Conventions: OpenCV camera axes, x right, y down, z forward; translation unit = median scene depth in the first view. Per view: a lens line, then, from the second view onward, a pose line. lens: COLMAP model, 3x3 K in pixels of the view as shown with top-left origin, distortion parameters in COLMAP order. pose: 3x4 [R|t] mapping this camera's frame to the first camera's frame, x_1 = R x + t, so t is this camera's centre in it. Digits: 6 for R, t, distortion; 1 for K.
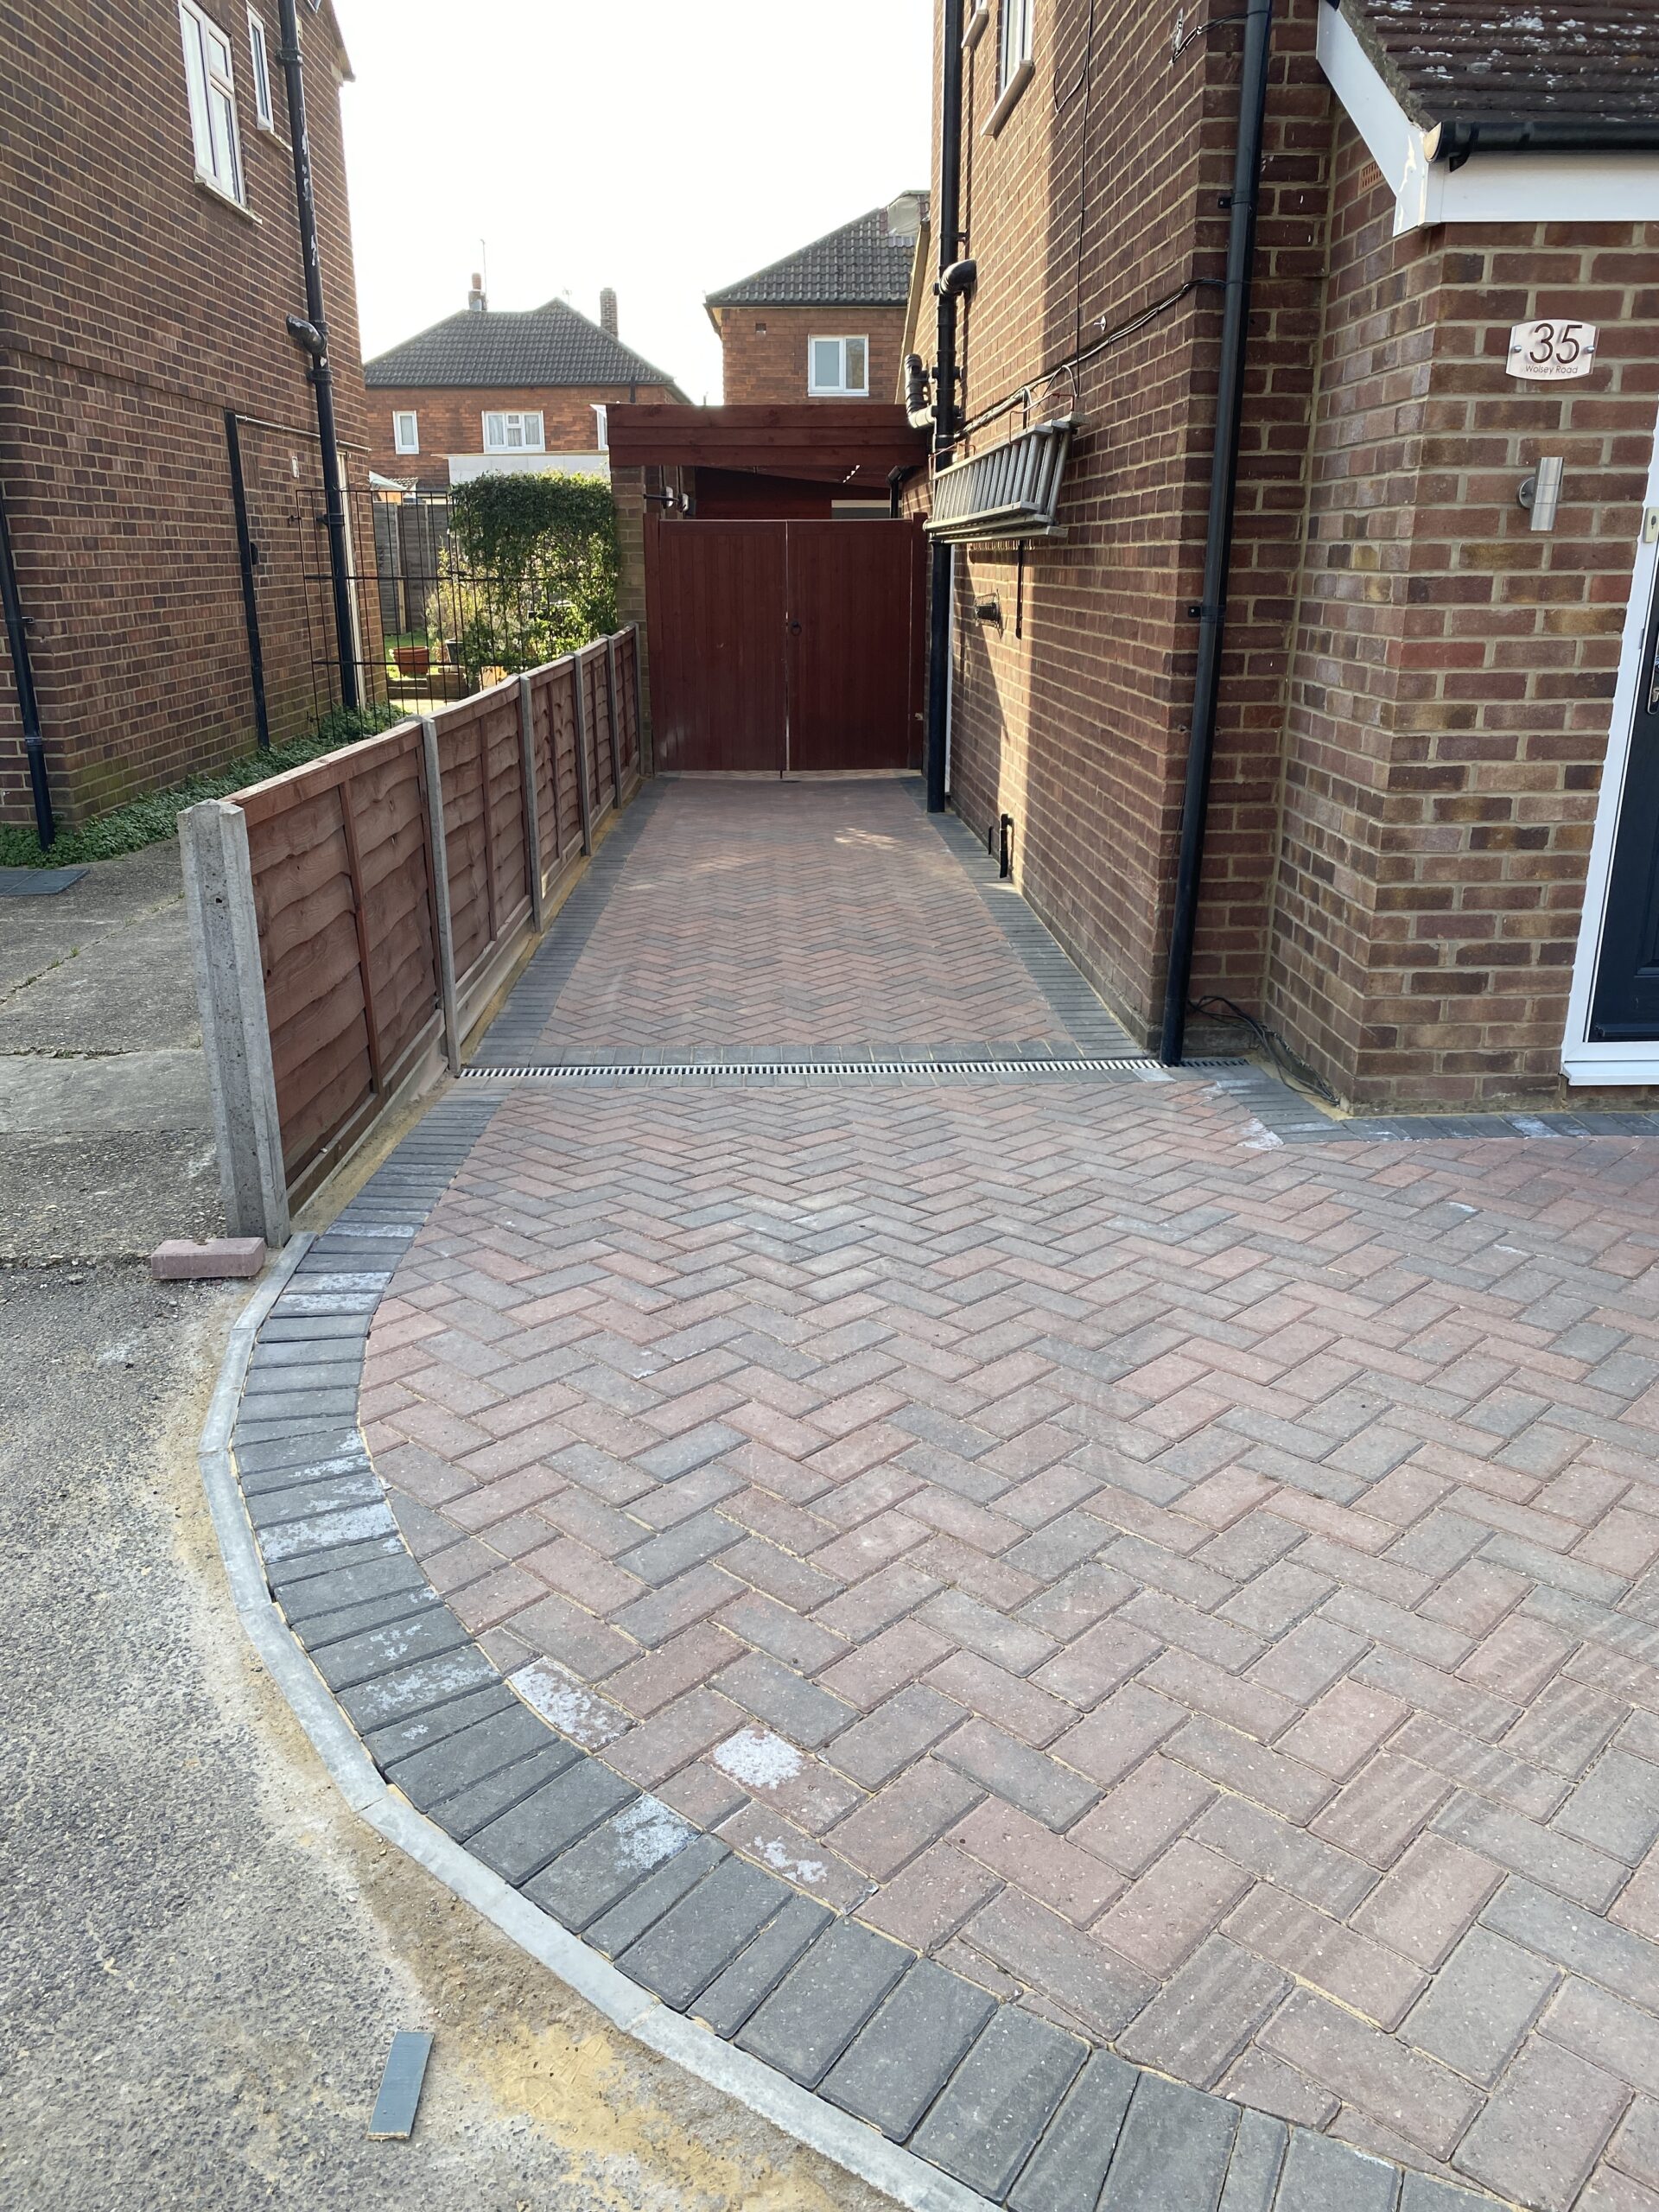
lens RADIAL K [[1675.3, 0, 817.2], [0, 1675.3, 1115.5], [0, 0, 1]] dist [0.032222, -0.024158]
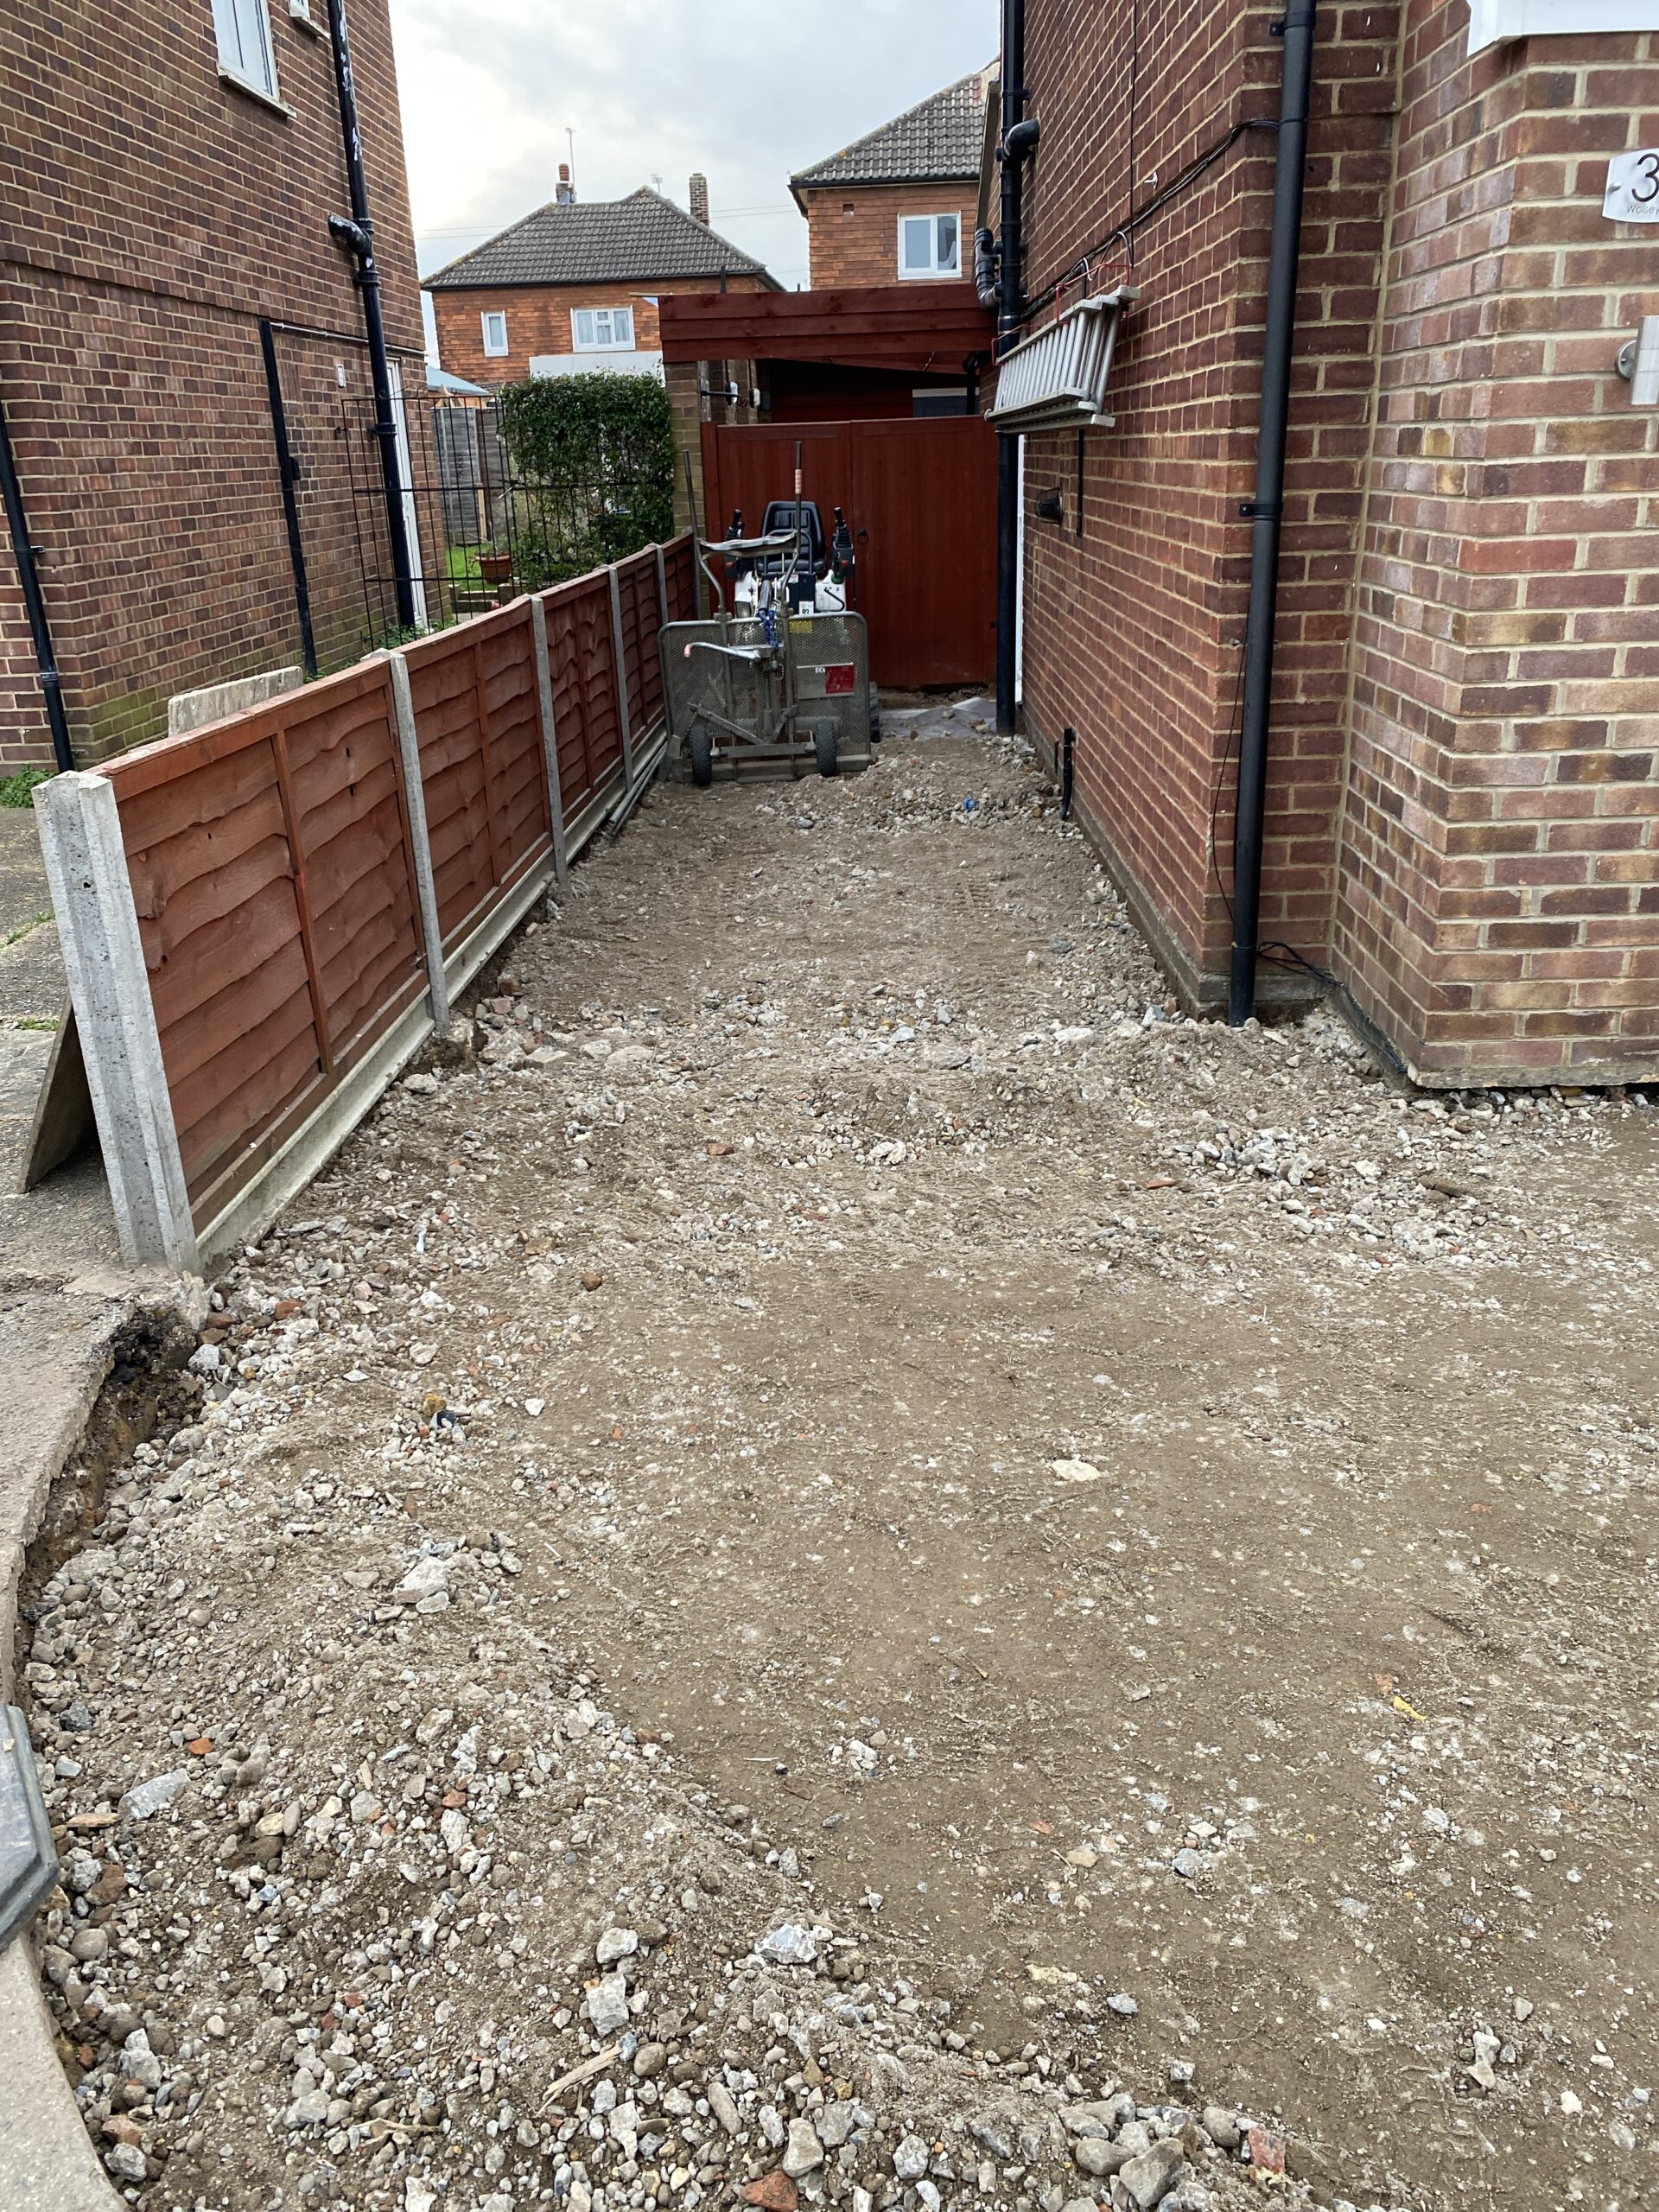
lens RADIAL K [[1675.3, 0, 816.1], [0, 1675.3, 1096.1], [0, 0, 1]] dist [0.032222, -0.024158]
pose [[0.997780, -0.007304, -0.066196, 0.063986], [0.010369, 0.998884, 0.046071, -0.040894], [0.065786, -0.046655, 0.996742, 0.104289]]
